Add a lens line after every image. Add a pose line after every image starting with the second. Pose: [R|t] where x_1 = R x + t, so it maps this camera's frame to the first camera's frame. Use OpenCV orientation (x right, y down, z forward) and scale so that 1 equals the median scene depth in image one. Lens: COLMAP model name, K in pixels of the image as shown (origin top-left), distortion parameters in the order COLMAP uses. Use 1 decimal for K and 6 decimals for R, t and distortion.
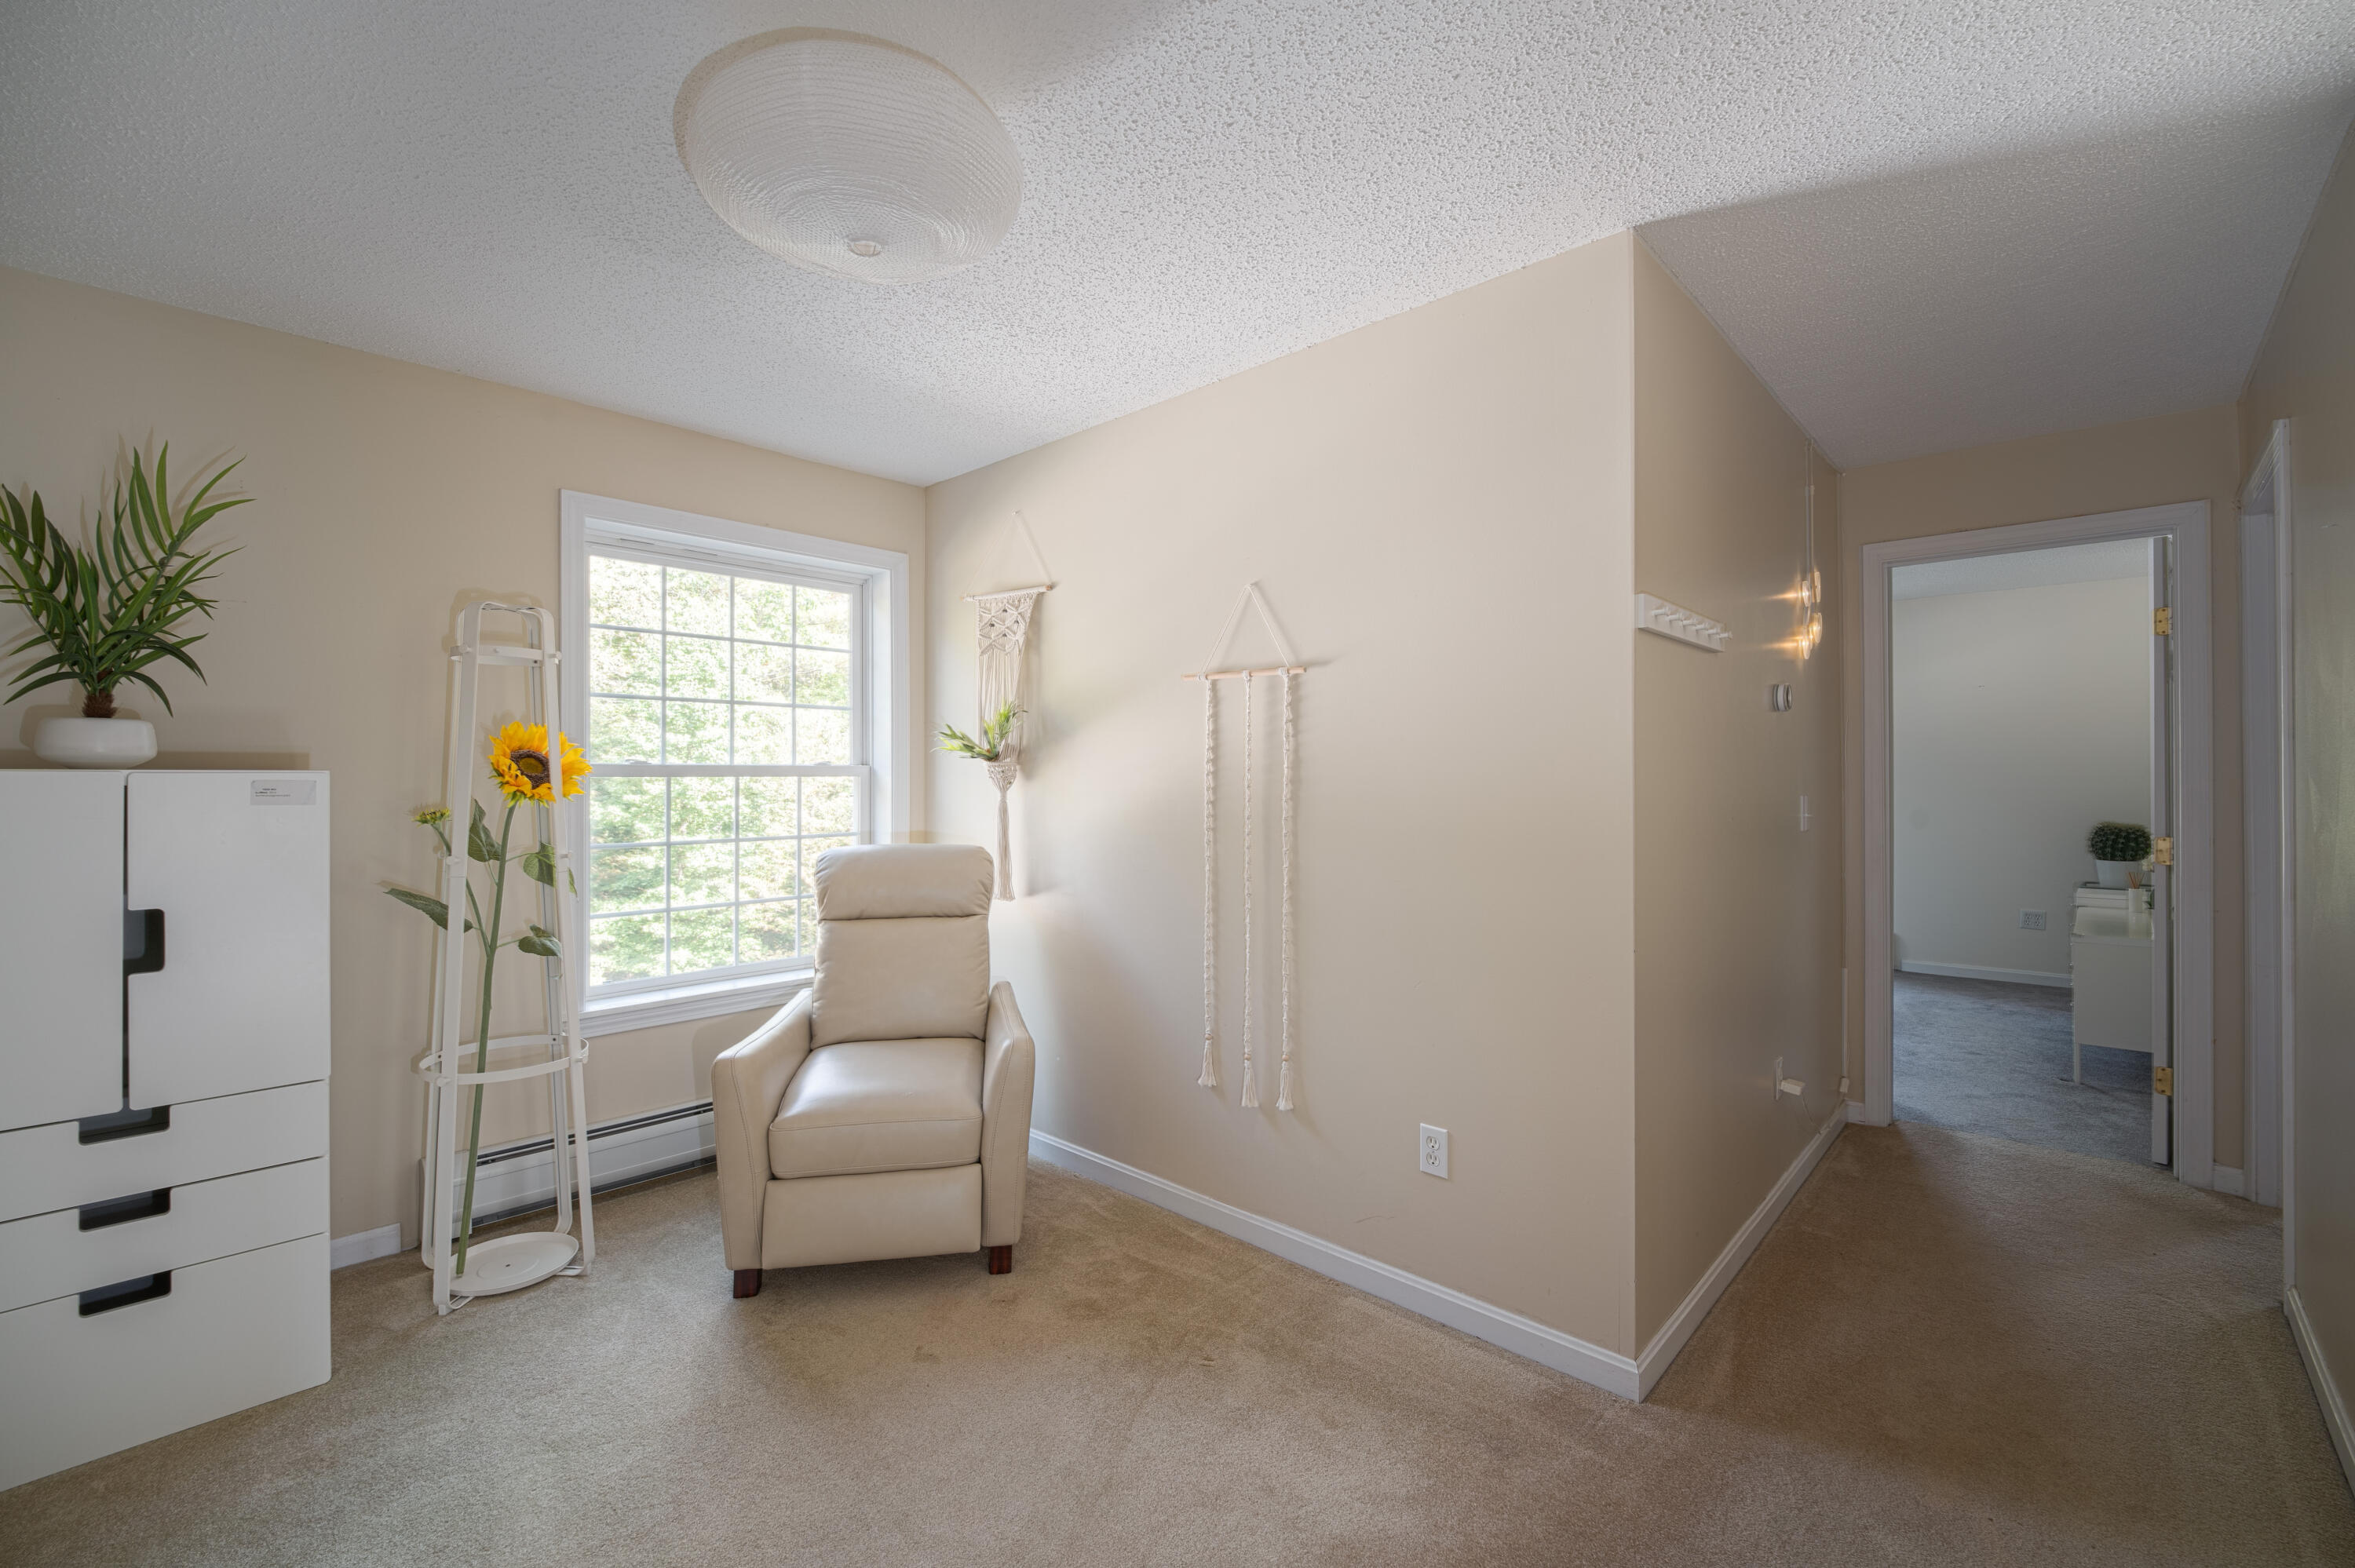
lens RADIAL K [[979.8, 0, 1169.0], [0, 979.8, 785.6], [0, 0, 1]] dist [-0.018920, -0.000943]
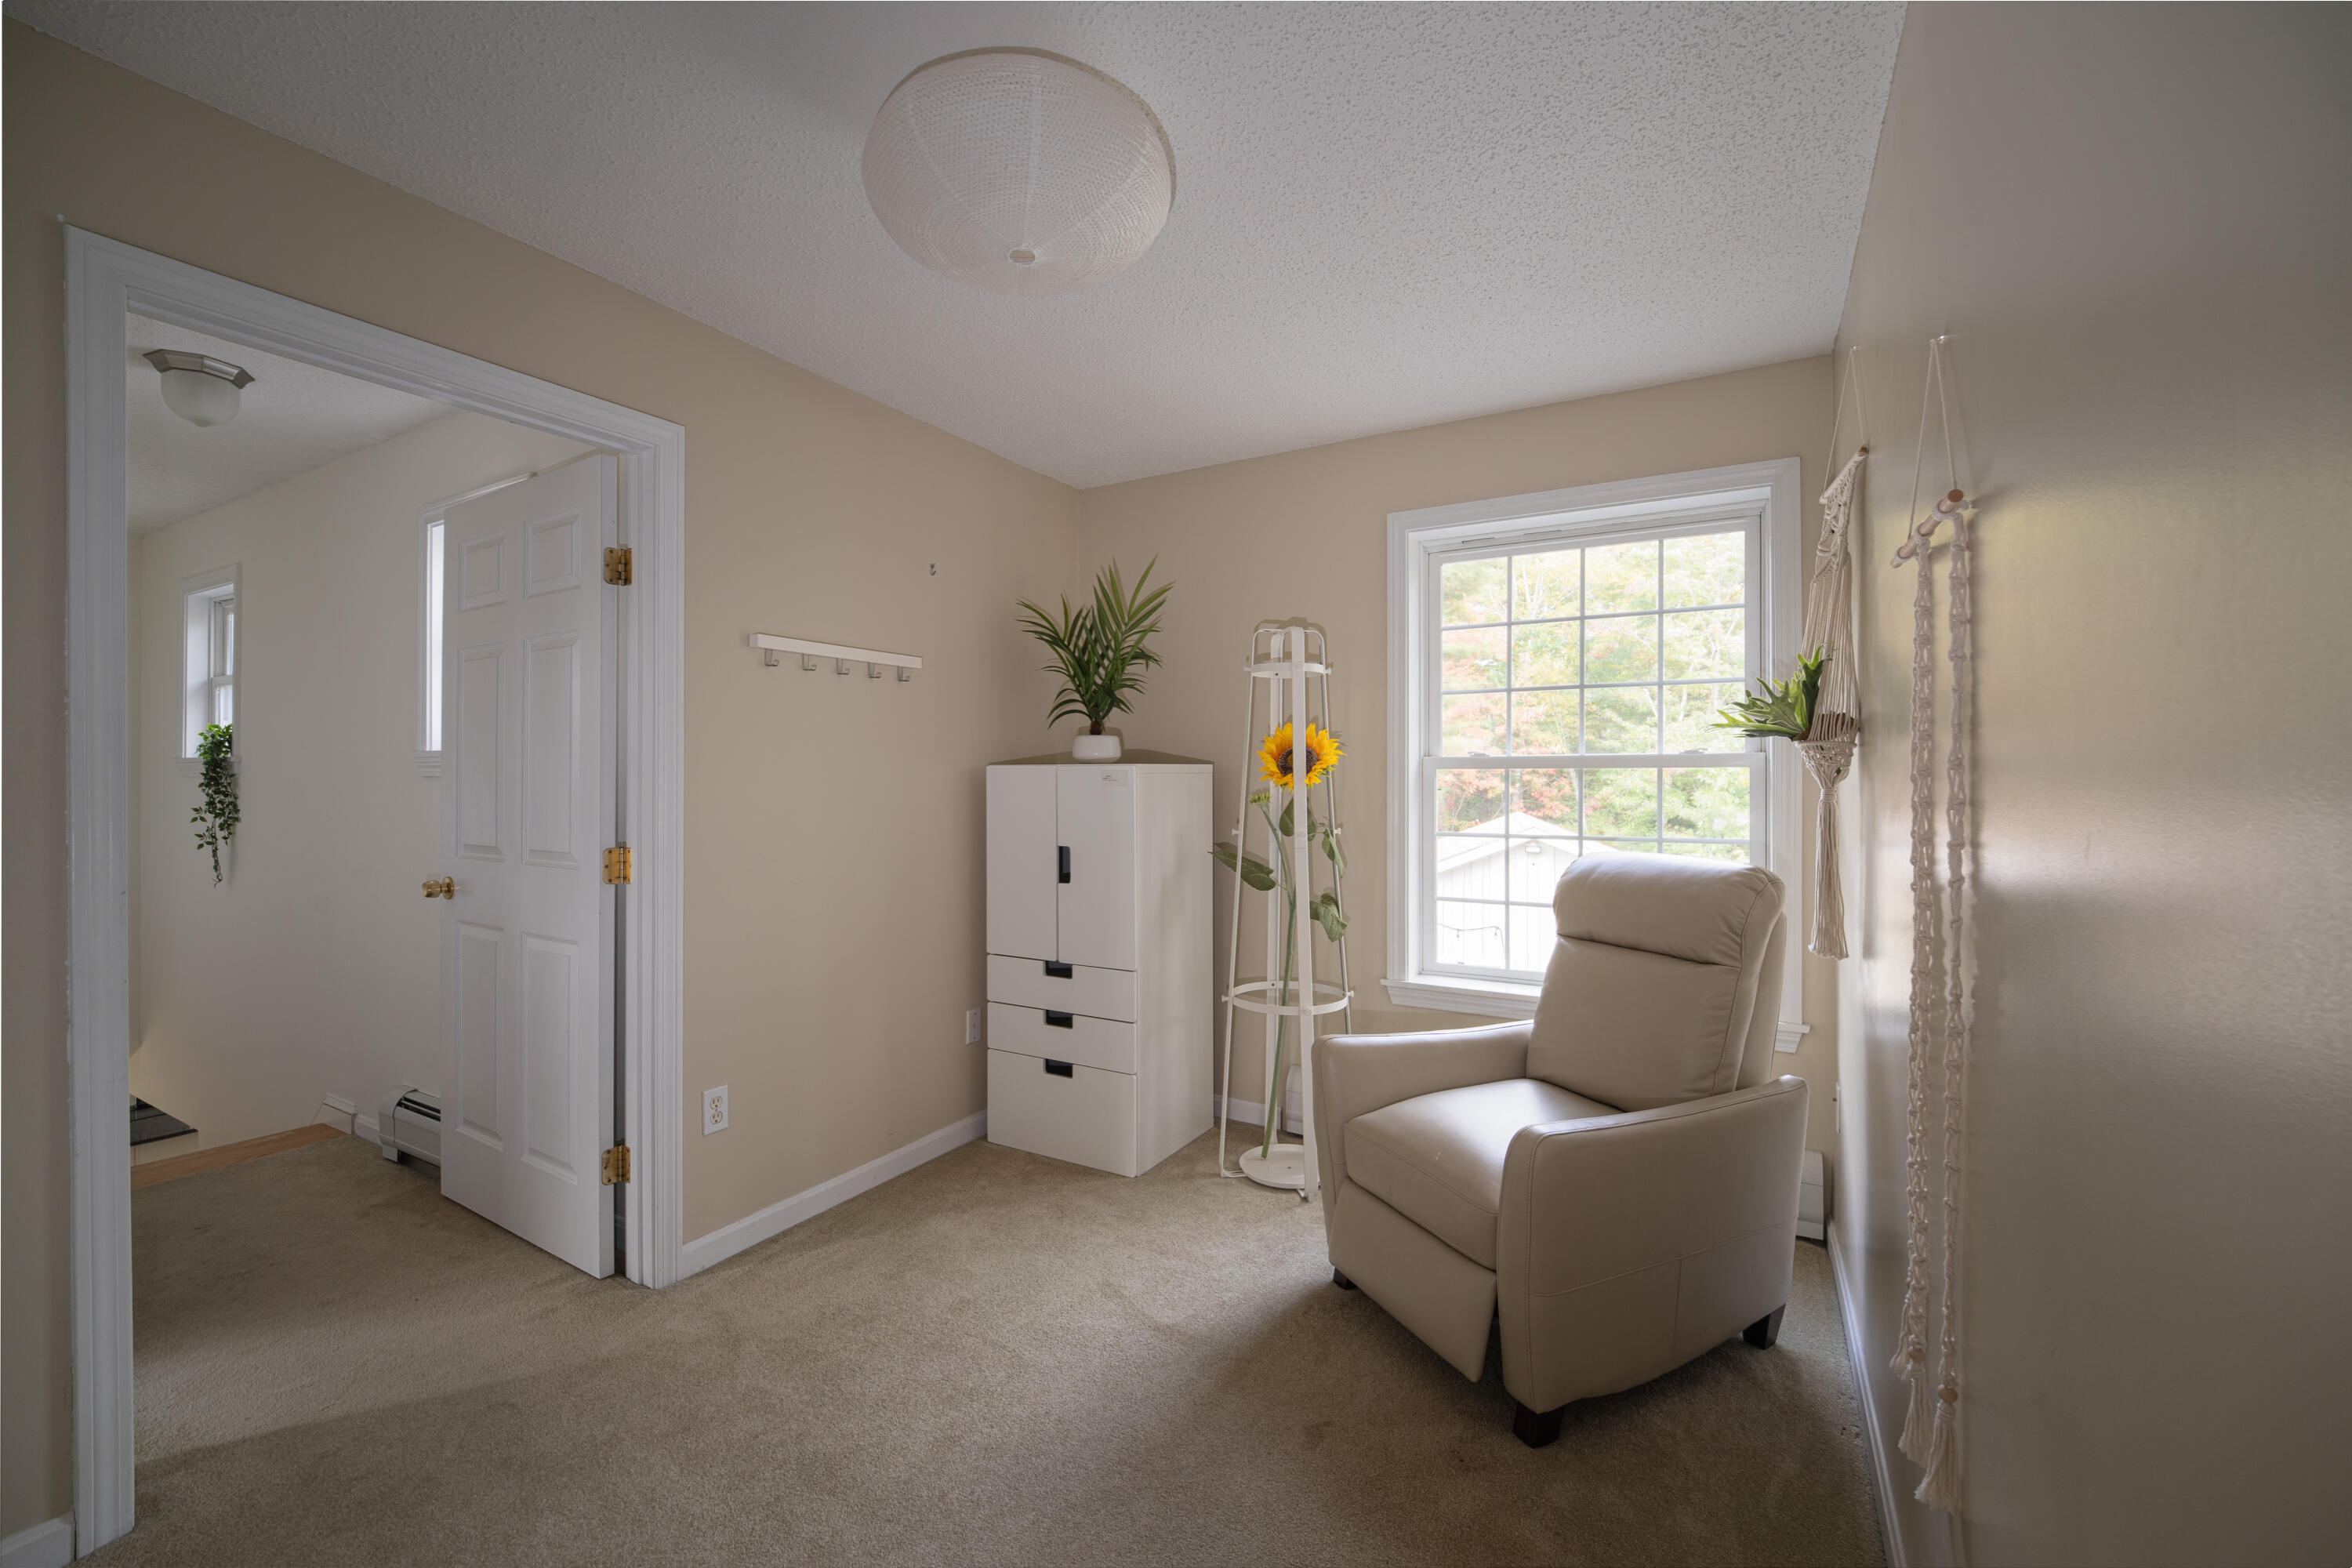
lens RADIAL K [[978.7, 0, 1165.7], [0, 978.7, 764.1], [0, 0, 1]] dist [-0.018920, -0.000943]
pose [[0.219587, -0.005821, -0.975576, 0.601360], [-0.006517, 0.999951, -0.007434, -0.004926], [0.975571, 0.007990, 0.219538, 0.705967]]
